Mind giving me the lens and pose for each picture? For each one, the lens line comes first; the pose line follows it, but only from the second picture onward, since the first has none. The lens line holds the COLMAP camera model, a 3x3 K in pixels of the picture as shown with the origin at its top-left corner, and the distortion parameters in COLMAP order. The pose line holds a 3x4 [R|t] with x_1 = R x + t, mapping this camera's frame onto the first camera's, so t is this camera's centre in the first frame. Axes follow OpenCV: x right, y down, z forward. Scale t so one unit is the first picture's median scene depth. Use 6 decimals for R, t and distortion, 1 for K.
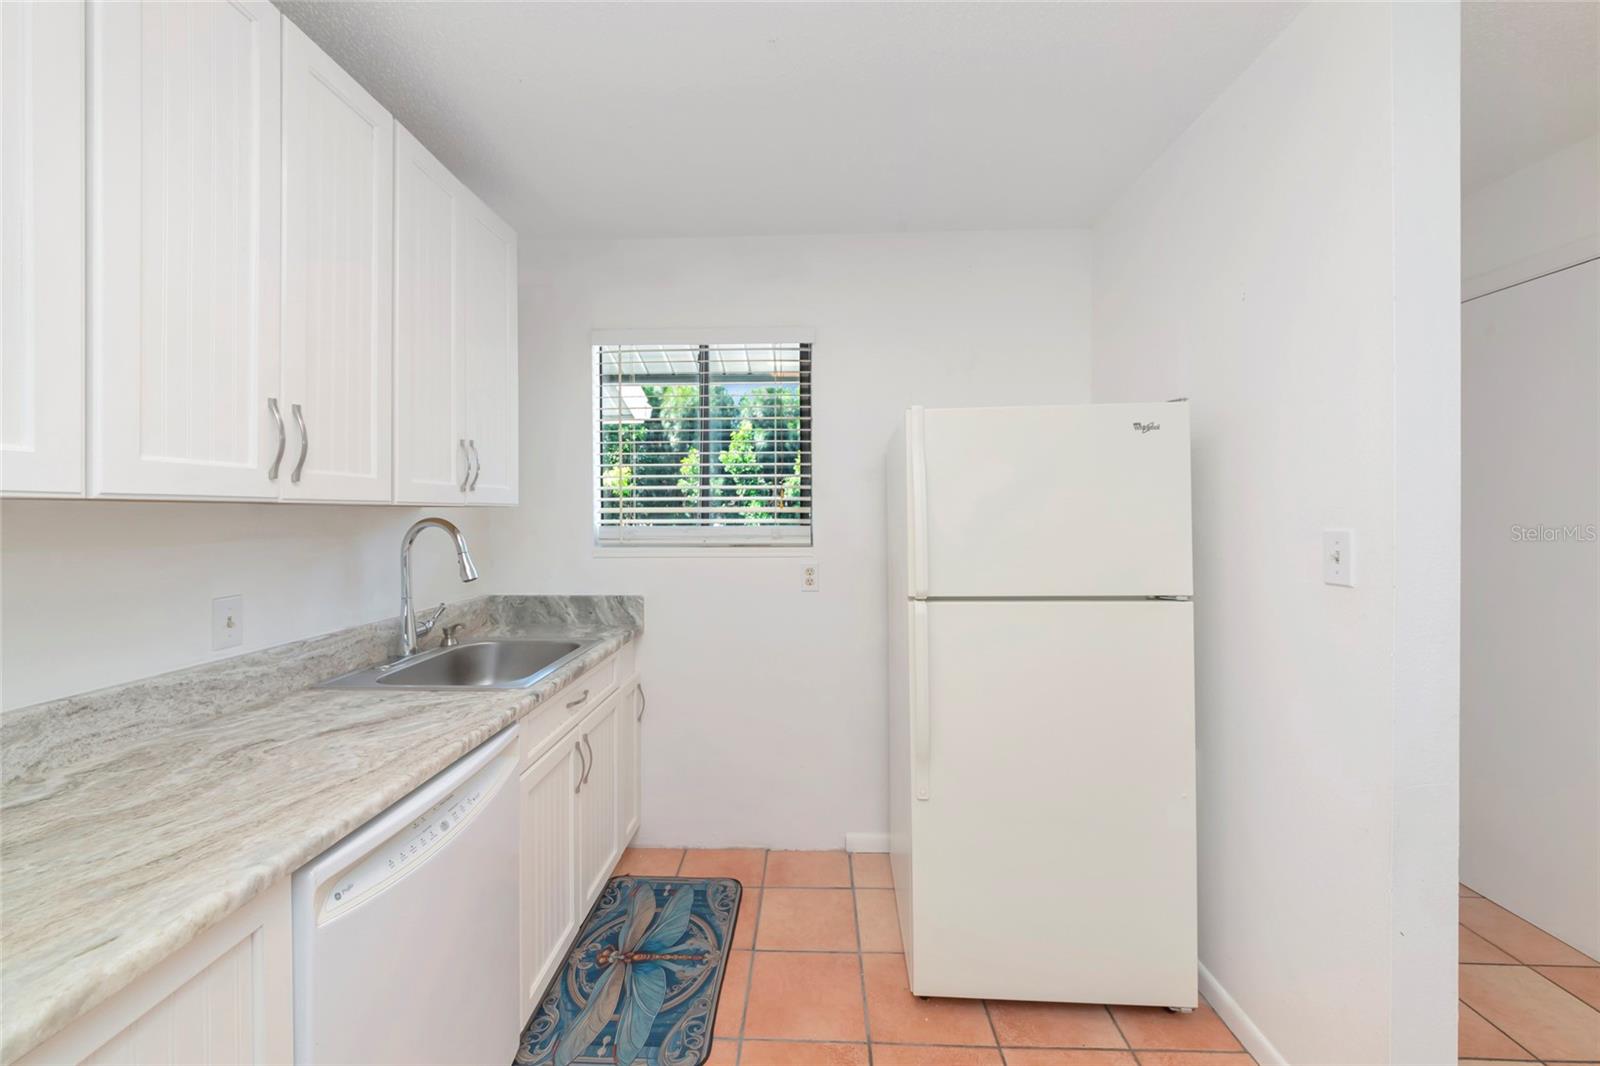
lens RADIAL K [[615.7, 0, 792.6], [0, 615.7, 512.9], [0, 0, 1]] dist [-0.006412, -0.000249]
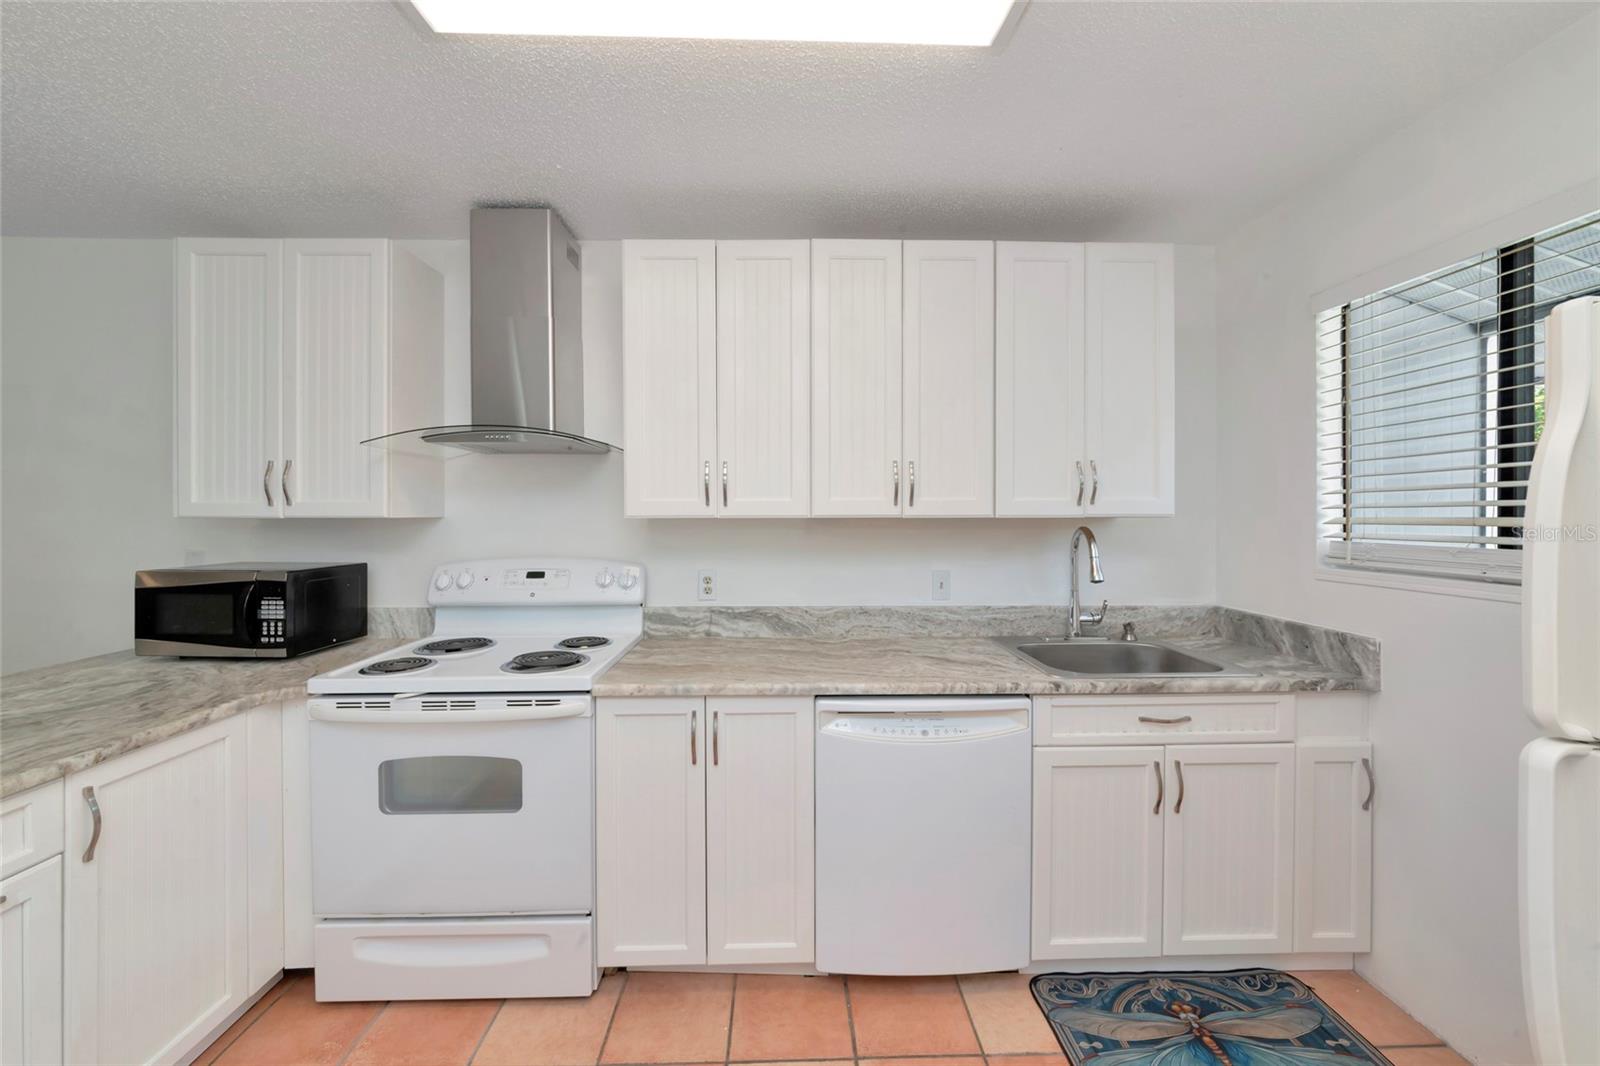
lens RADIAL K [[579.4, 0, 797.4], [0, 579.4, 518.9], [0, 0, 1]] dist [-0.001195, -0.000239]
pose [[0.062675, 0.009778, -0.997986, 0.528605], [0.000888, 0.999951, 0.009853, -0.019521], [0.998034, -0.001503, 0.062663, 0.381677]]
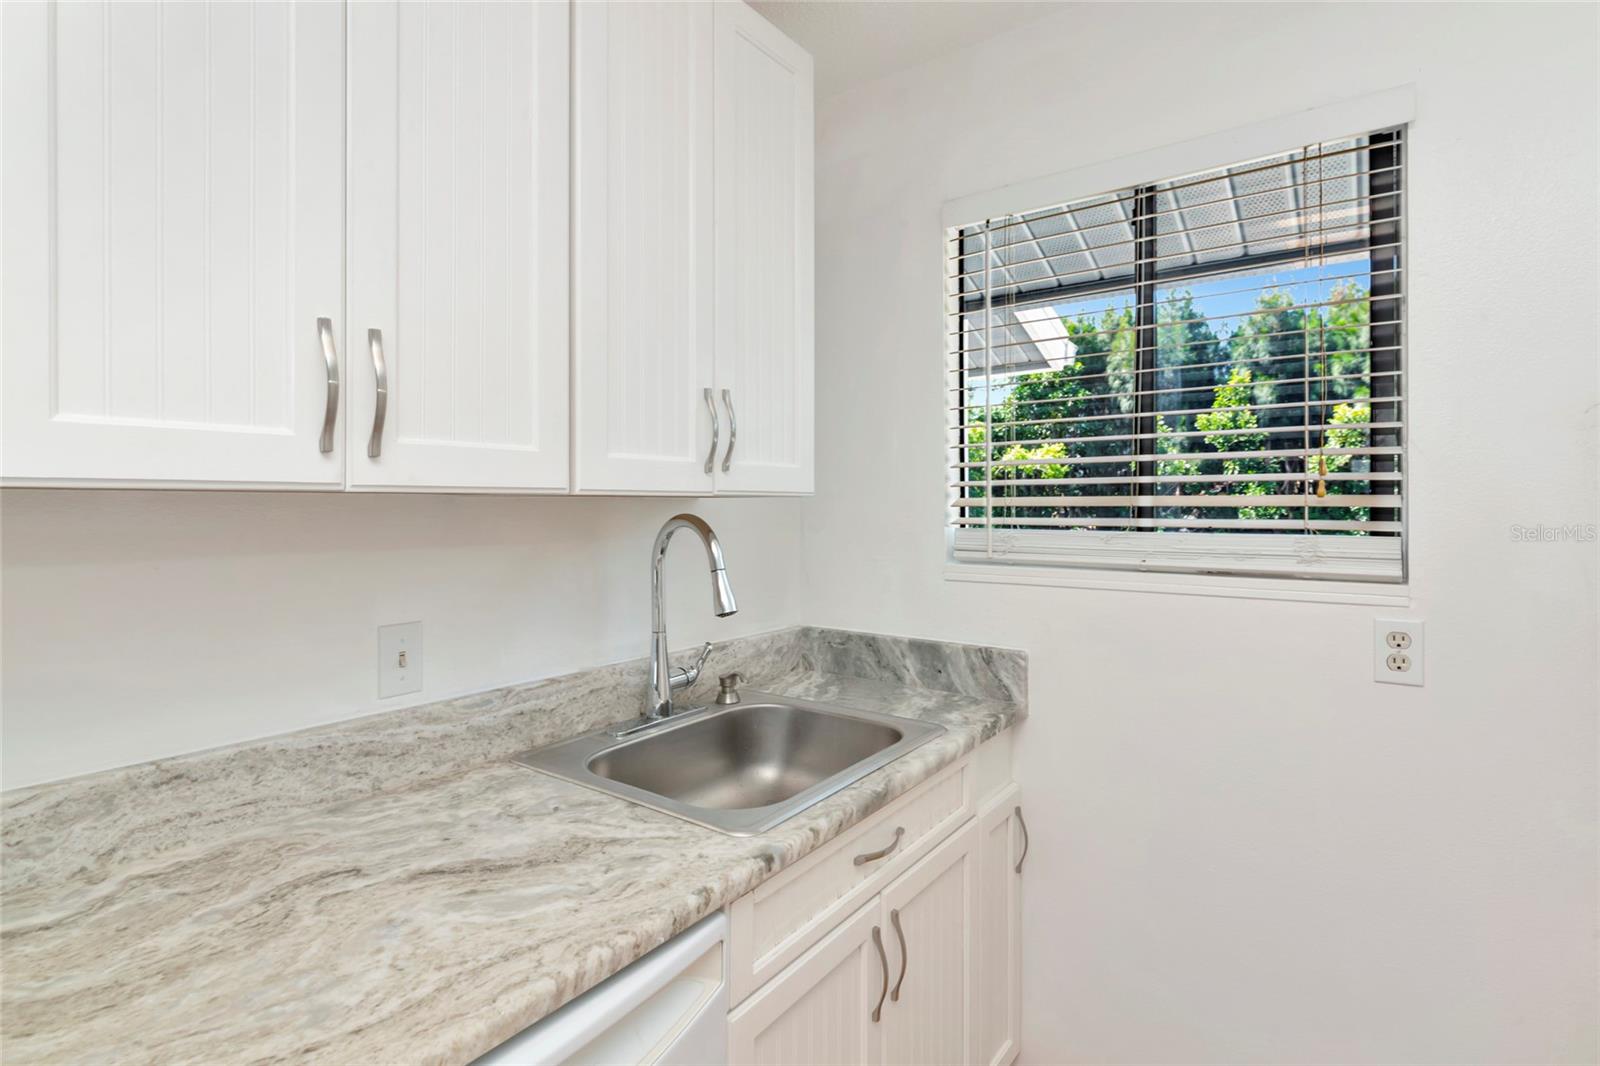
lens RADIAL K [[768.1, 0, 796.9], [0, 768.1, 506.4], [0, 0, 1]] dist [-0.000679, 0.000040]
pose [[0.825739, 0.003234, -0.564043, -0.025140], [-0.001162, 0.999991, 0.004032, -0.003638], [0.564051, -0.002673, 0.825736, 0.402390]]
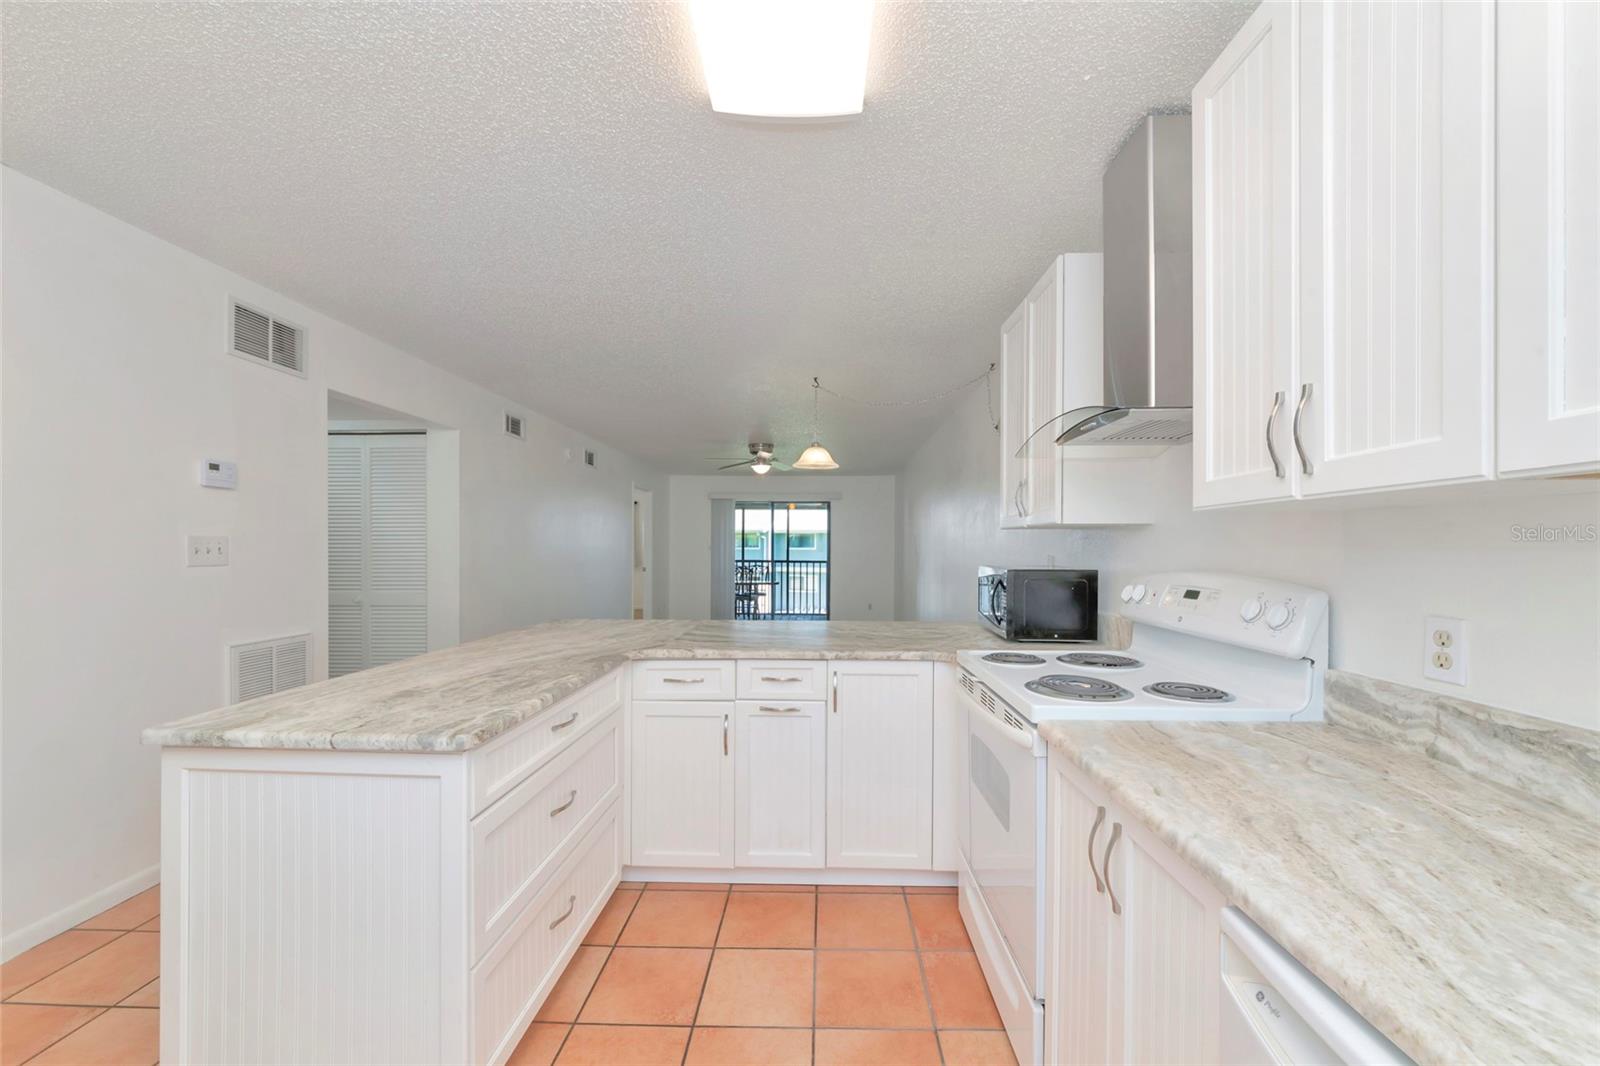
lens RADIAL K [[619.5, 0, 800.0], [0, 619.5, 533.0], [0, 0, 1]] dist [-0.000709, -0.000011]
pose [[-0.999988, -0.000518, -0.004946, -0.084210], [-0.000406, 0.999742, -0.022725, 0.034201], [0.004957, -0.022723, -0.999730, 0.887652]]
